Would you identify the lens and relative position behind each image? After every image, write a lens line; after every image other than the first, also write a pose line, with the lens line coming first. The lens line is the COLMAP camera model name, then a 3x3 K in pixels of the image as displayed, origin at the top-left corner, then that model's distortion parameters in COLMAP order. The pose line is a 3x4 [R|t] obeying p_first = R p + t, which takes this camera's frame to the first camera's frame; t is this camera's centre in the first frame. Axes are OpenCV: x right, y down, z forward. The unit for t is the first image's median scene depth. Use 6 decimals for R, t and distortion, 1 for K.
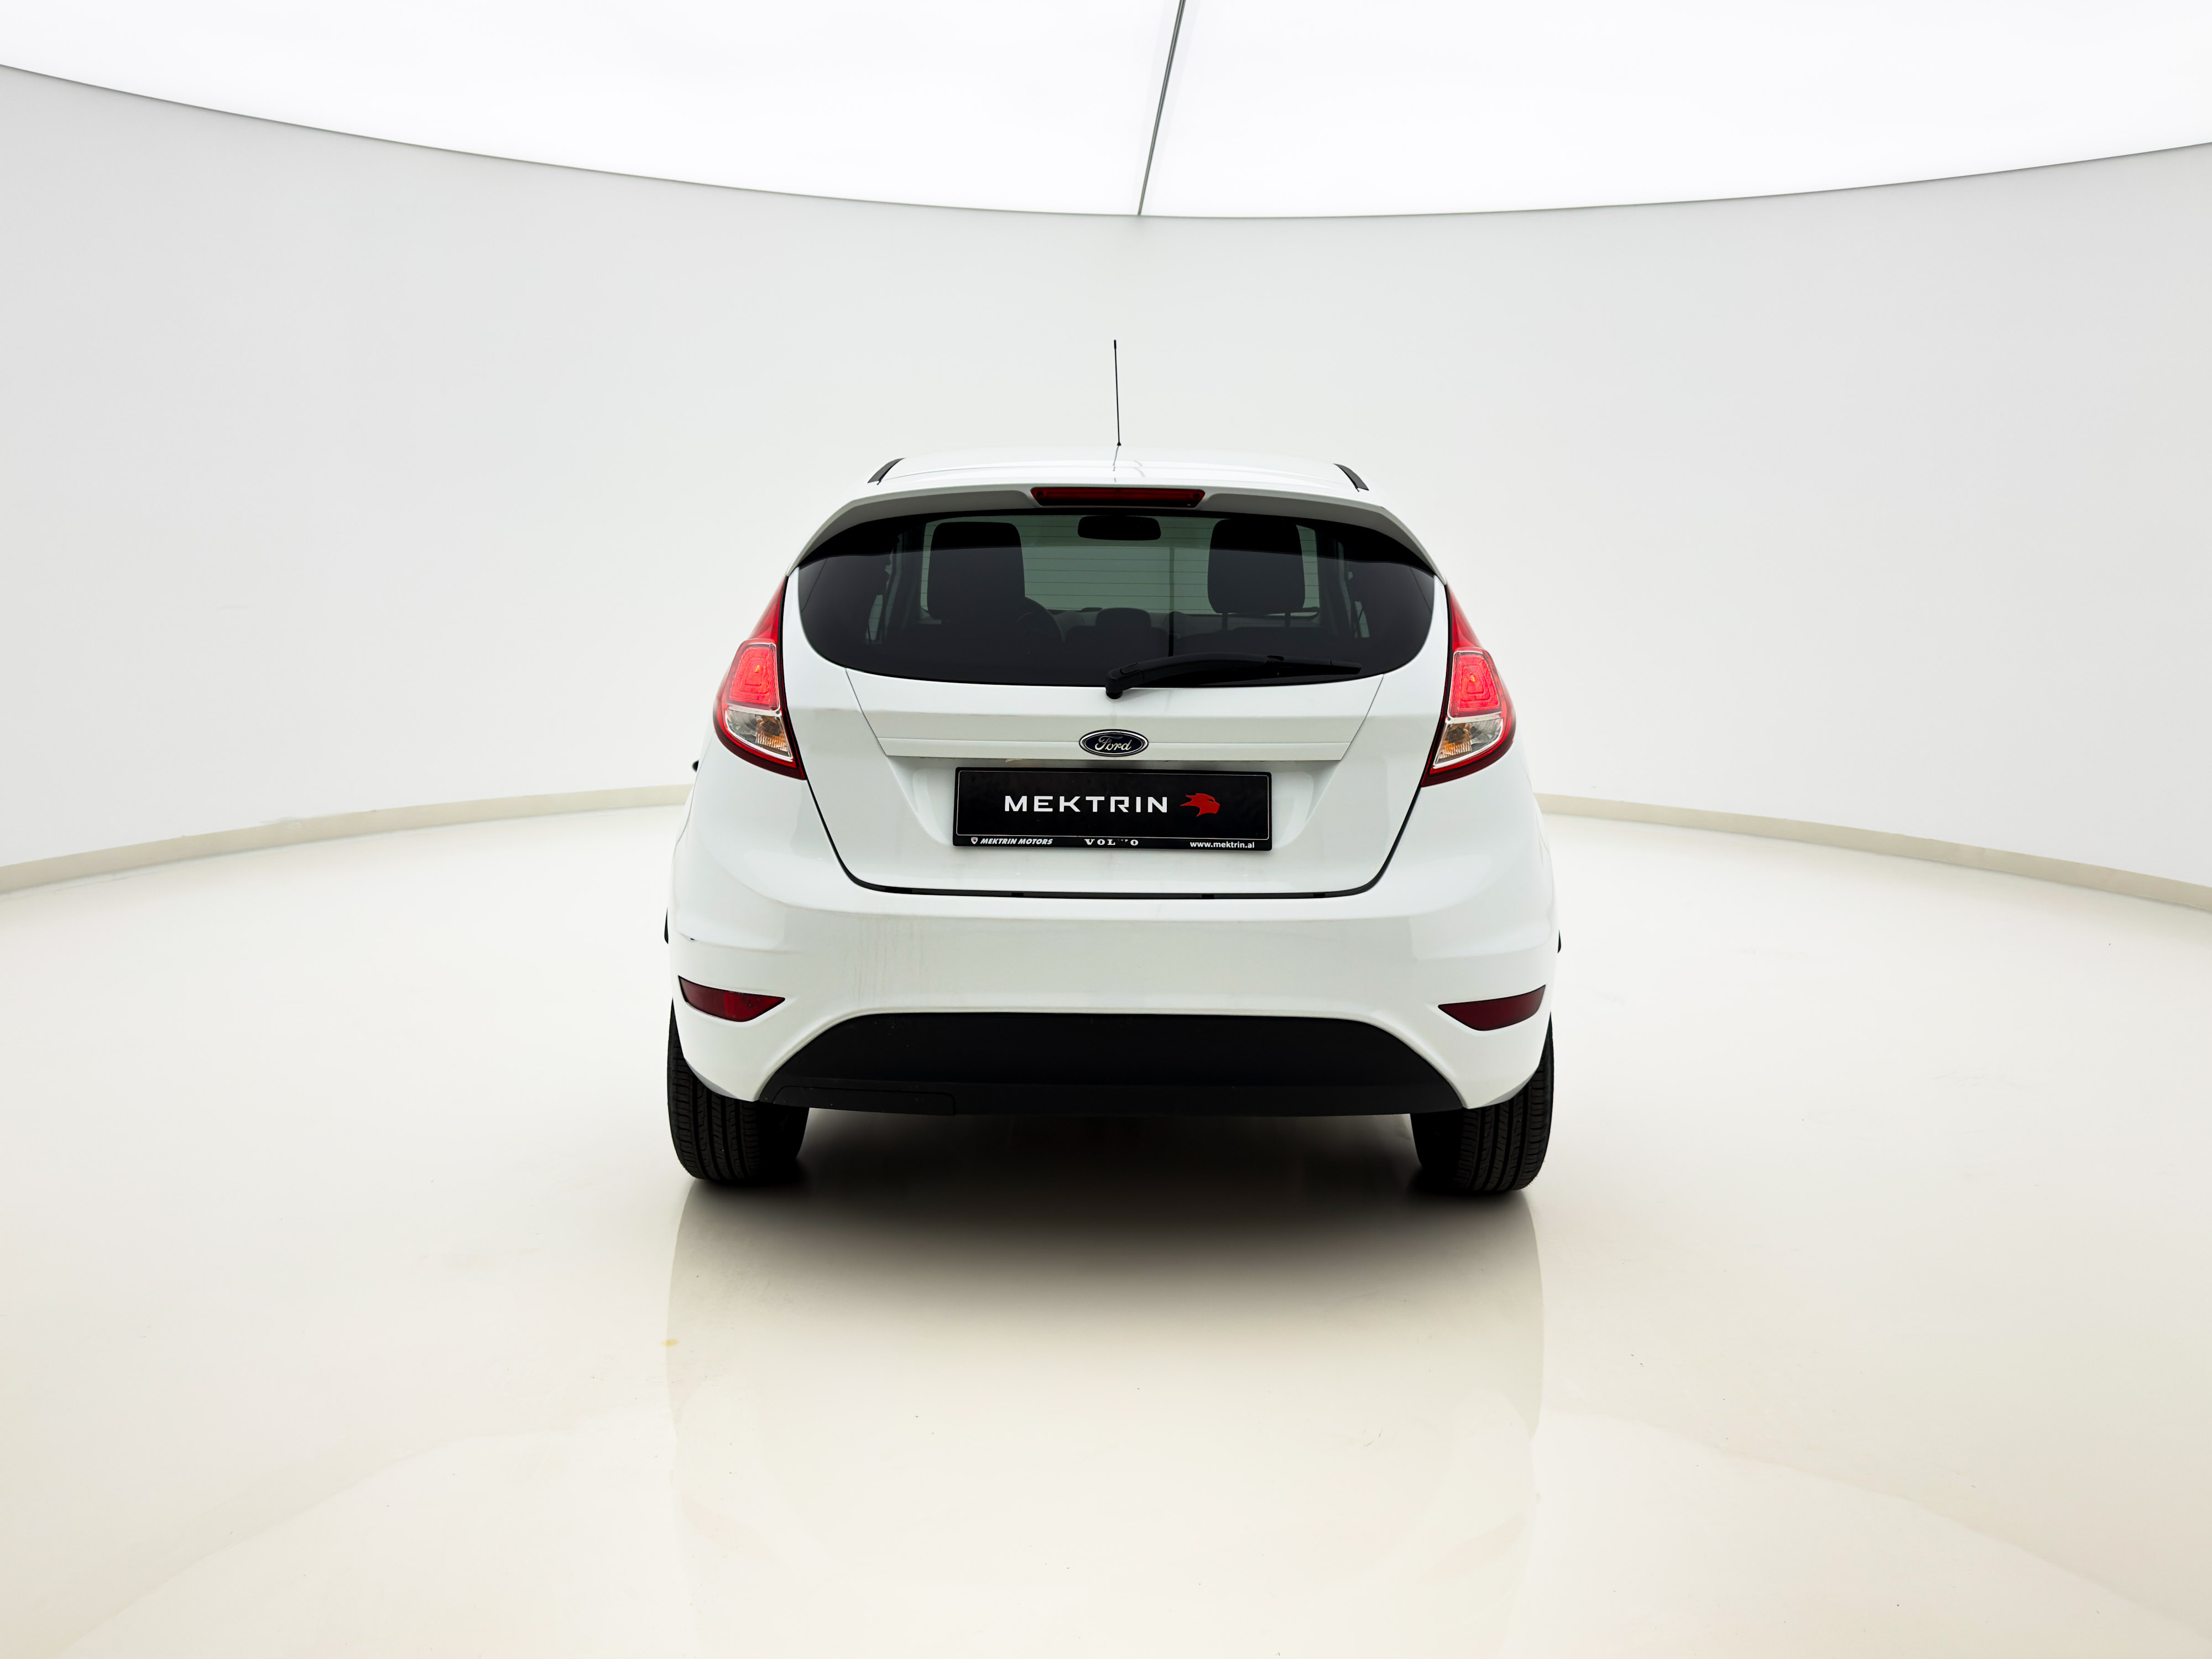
lens RADIAL K [[1566.9, 0, 1159.8], [0, 1566.9, 695.2], [0, 0, 1]] dist [0.017749, -0.000018]
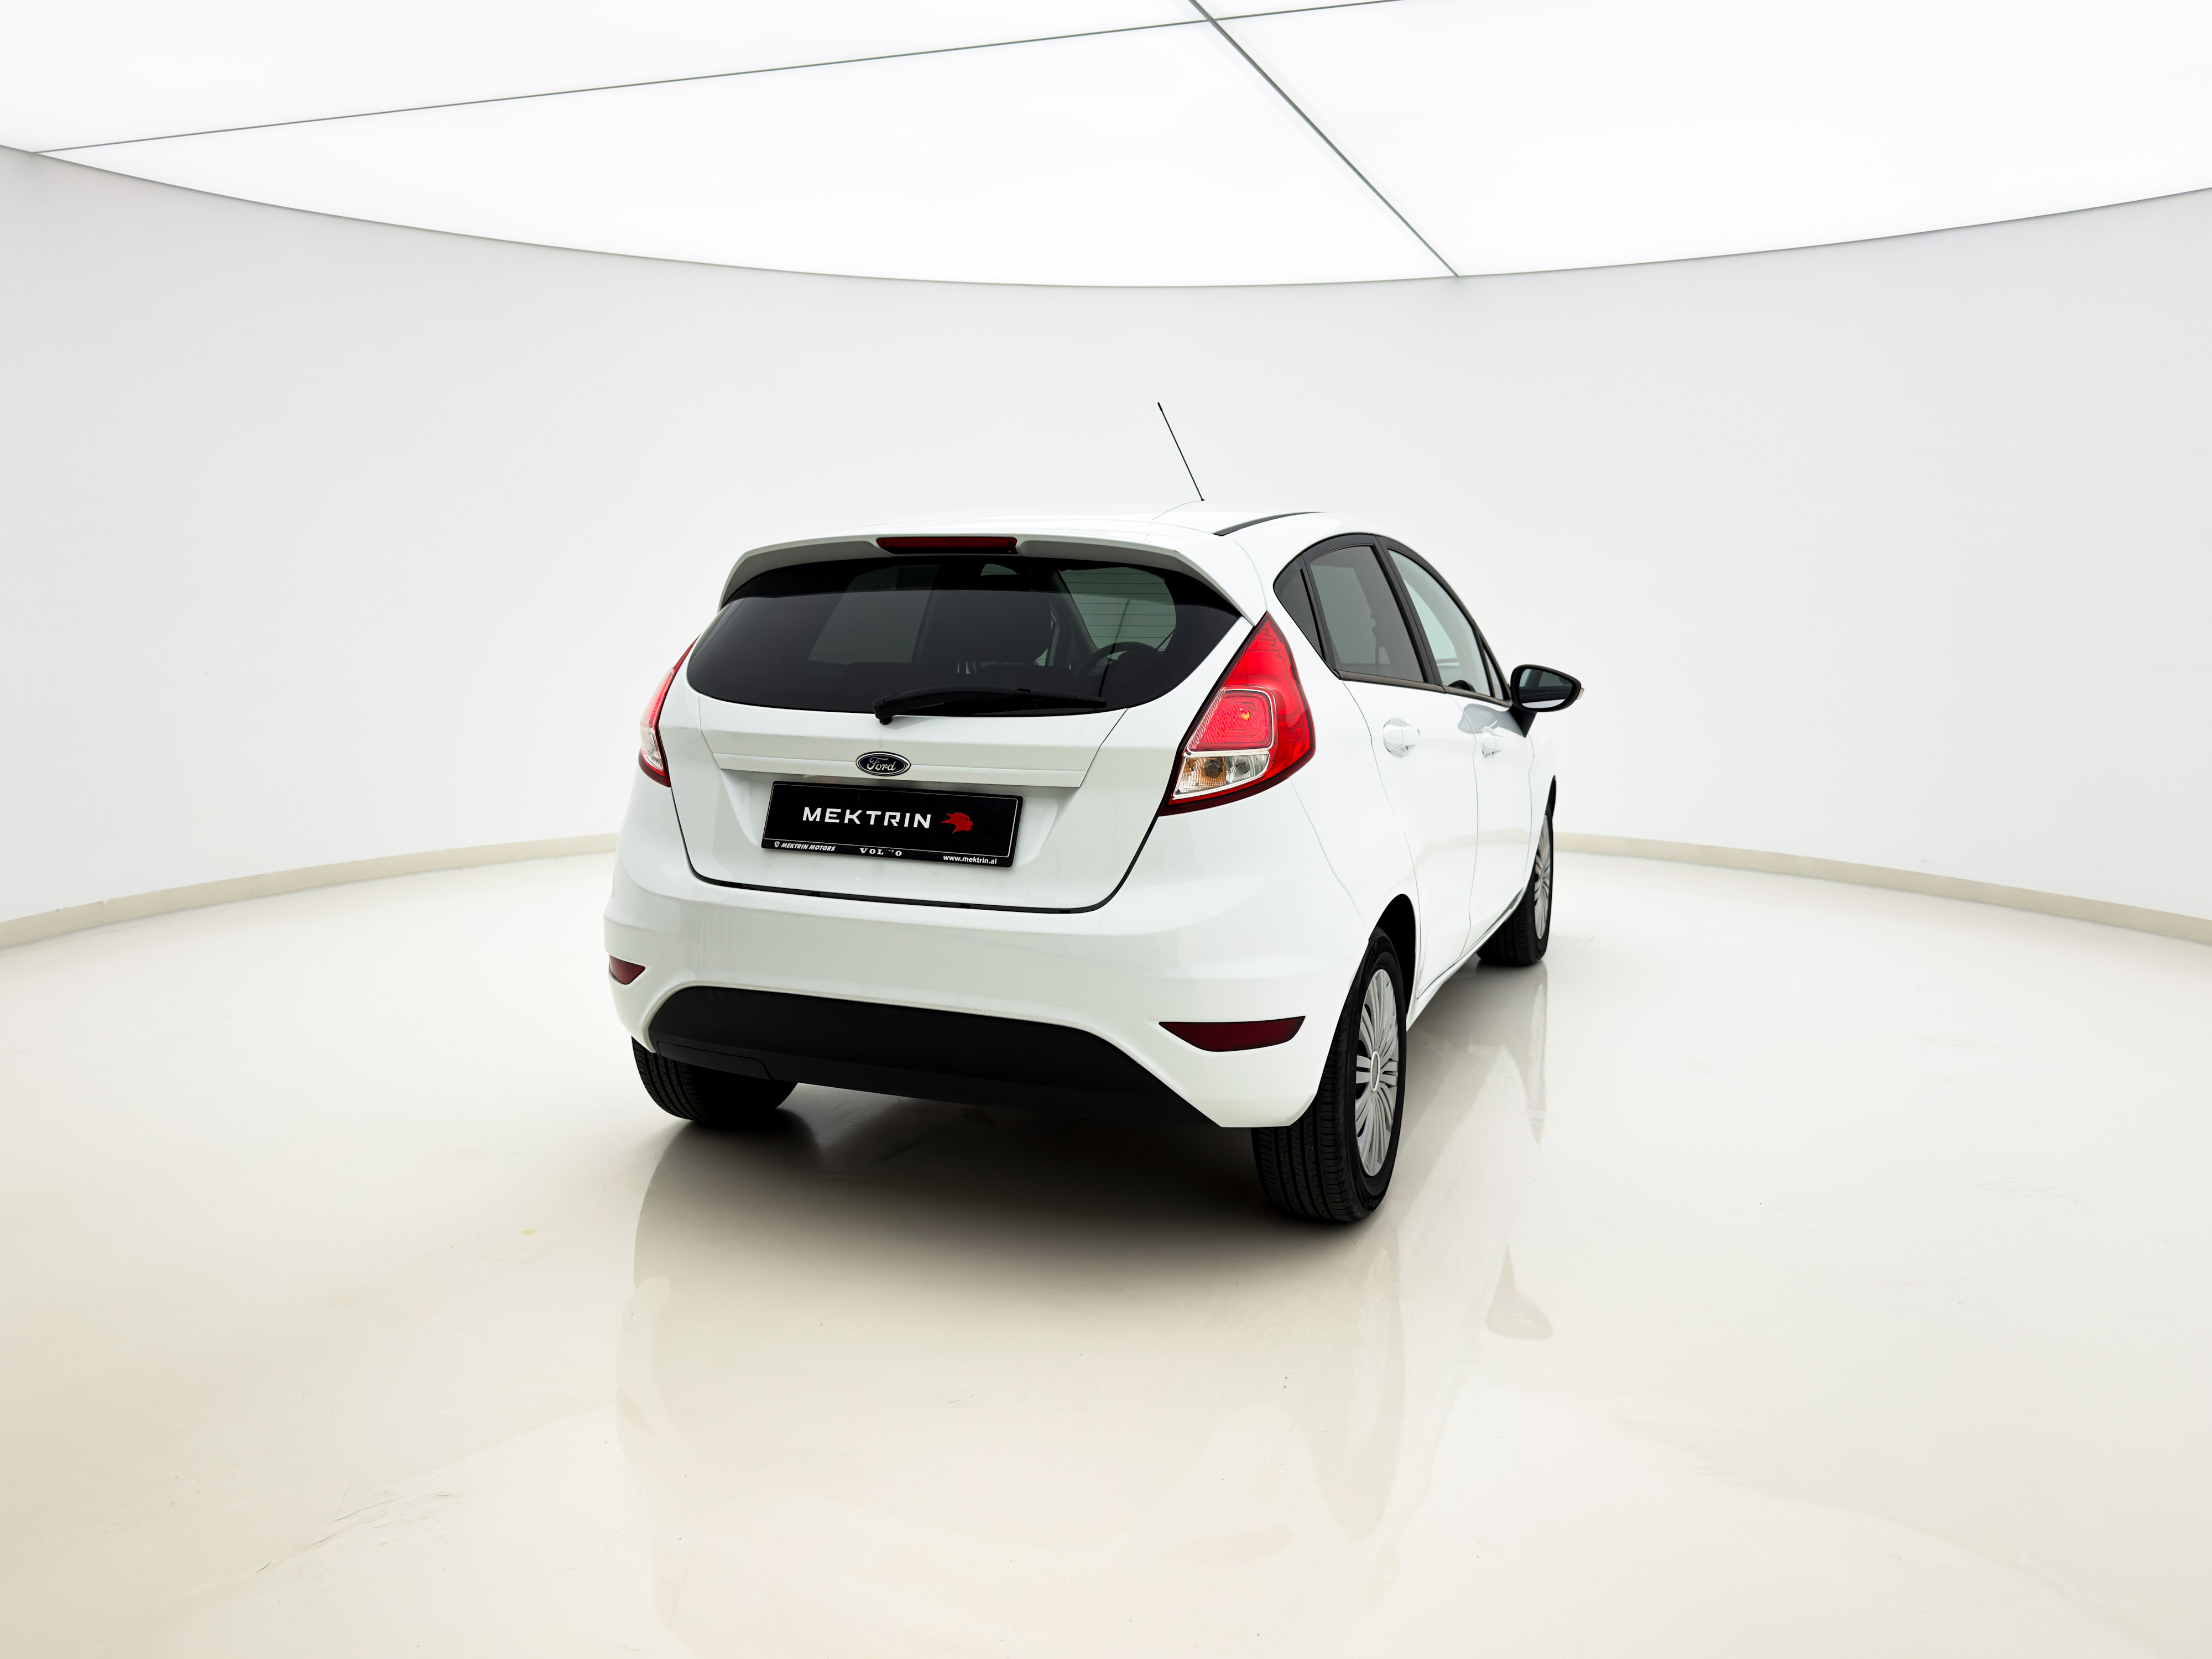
lens RADIAL K [[1566.9, 0, 1159.8], [0, 1566.9, 695.2], [0, 0, 1]] dist [0.017749, -0.000018]
pose [[0.943671, 0.019375, -0.330318, 0.525956], [-0.025255, 0.999590, -0.013517, -0.008923], [0.329921, 0.021098, 0.943773, -0.002679]]
